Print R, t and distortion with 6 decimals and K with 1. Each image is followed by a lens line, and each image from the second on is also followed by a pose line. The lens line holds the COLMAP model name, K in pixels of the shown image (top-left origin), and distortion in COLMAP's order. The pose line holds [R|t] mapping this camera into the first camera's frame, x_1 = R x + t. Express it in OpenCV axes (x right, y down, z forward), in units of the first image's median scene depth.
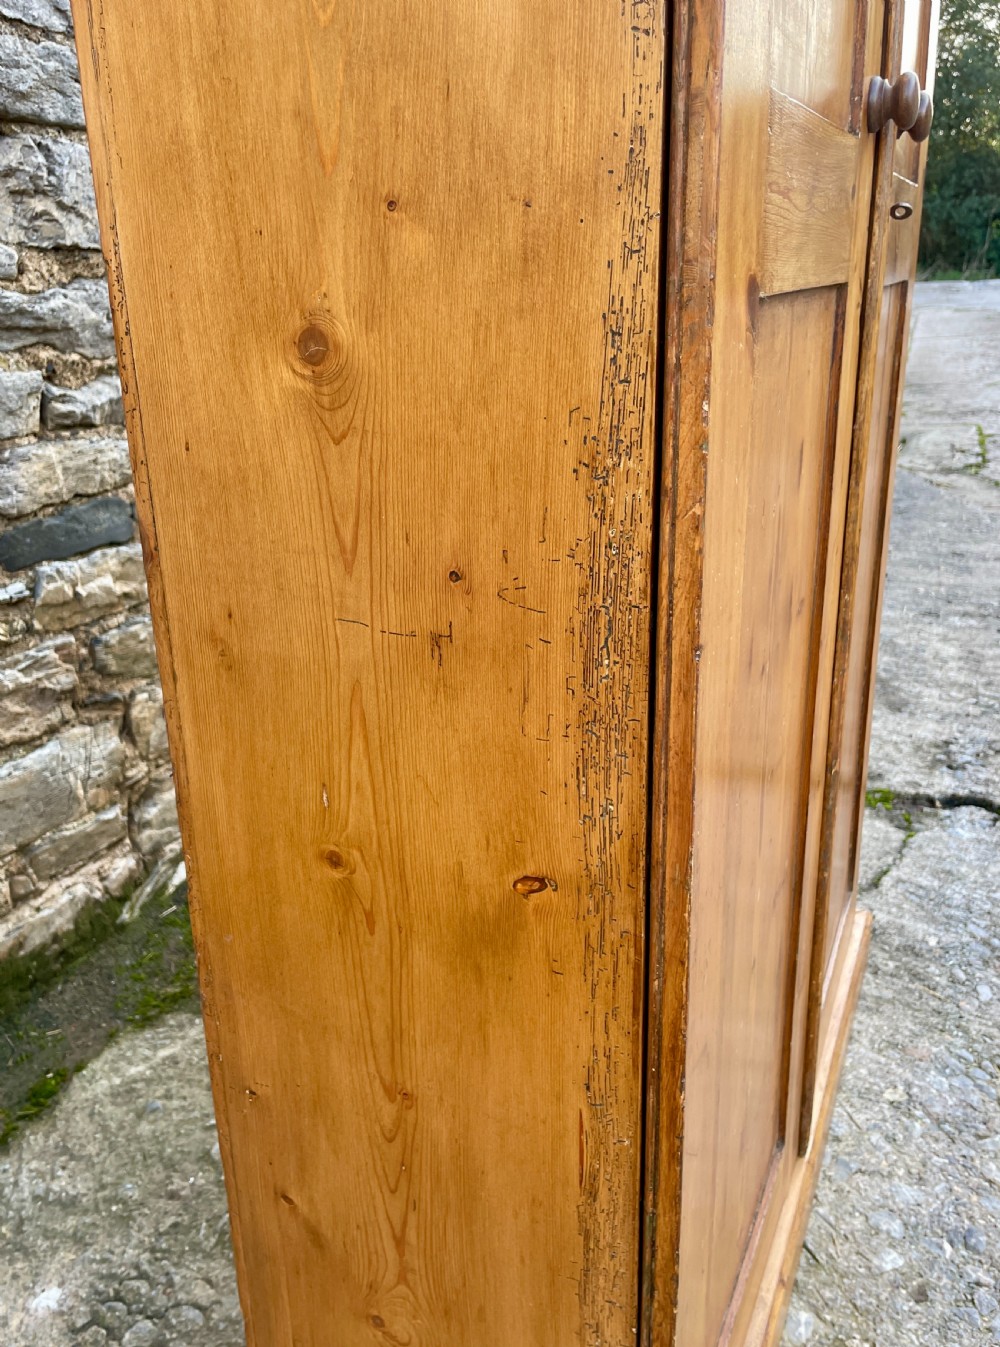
lens RADIAL K [[1099.6, 0, 470.4], [0, 1099.6, 667.9], [0, 0, 1]] dist [0.112544, -0.164291]
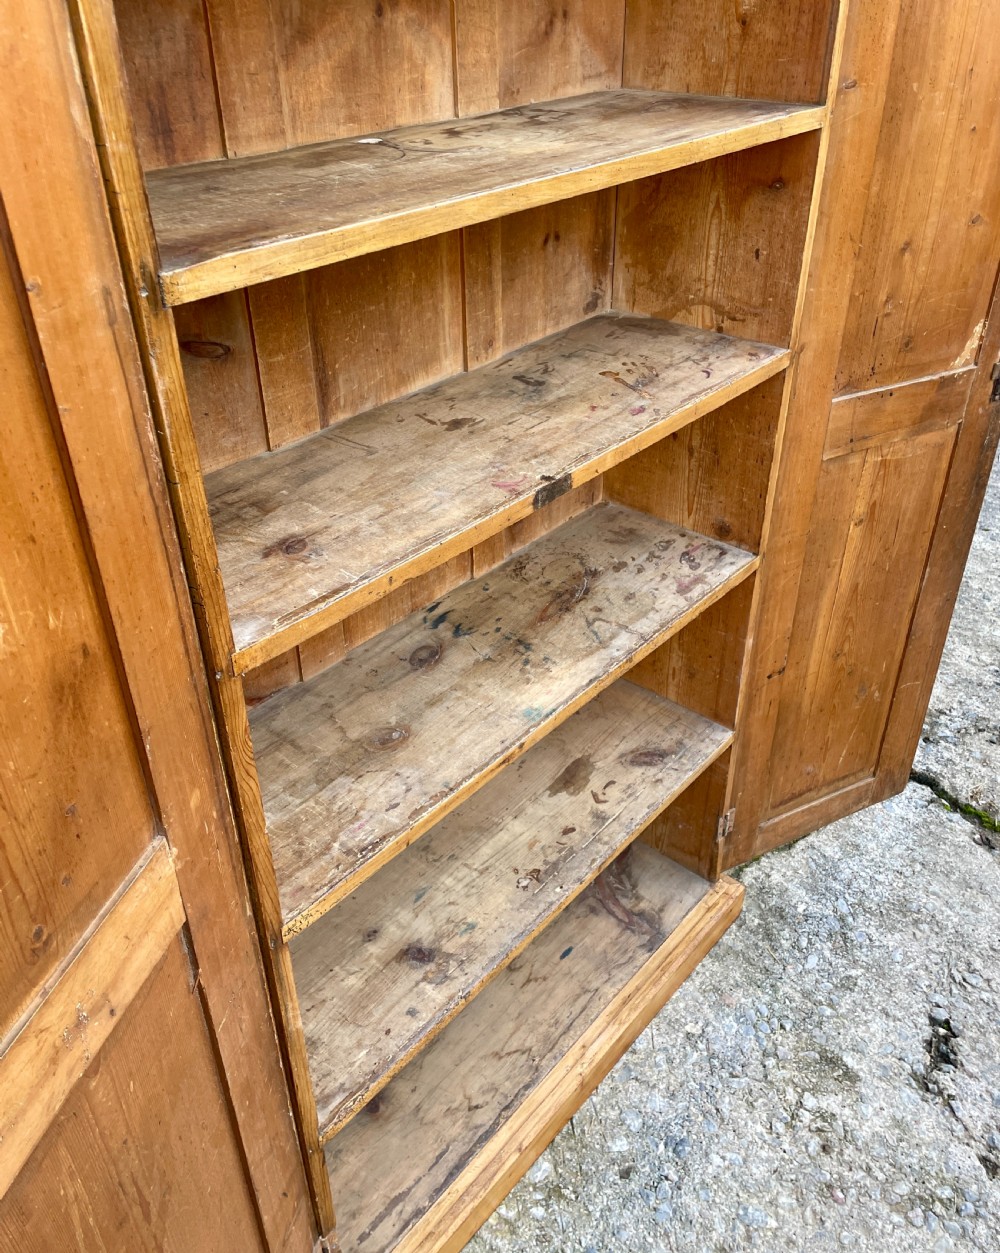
lens RADIAL K [[1043.6, 0, 508.1], [0, 1043.6, 605.6], [0, 0, 1]] dist [0.100383, -0.143102]
pose [[0.964877, 0.165416, -0.204083, 0.354910], [-0.112515, 0.962217, 0.247951, -0.475603], [0.237387, -0.216279, 0.947033, -0.237606]]
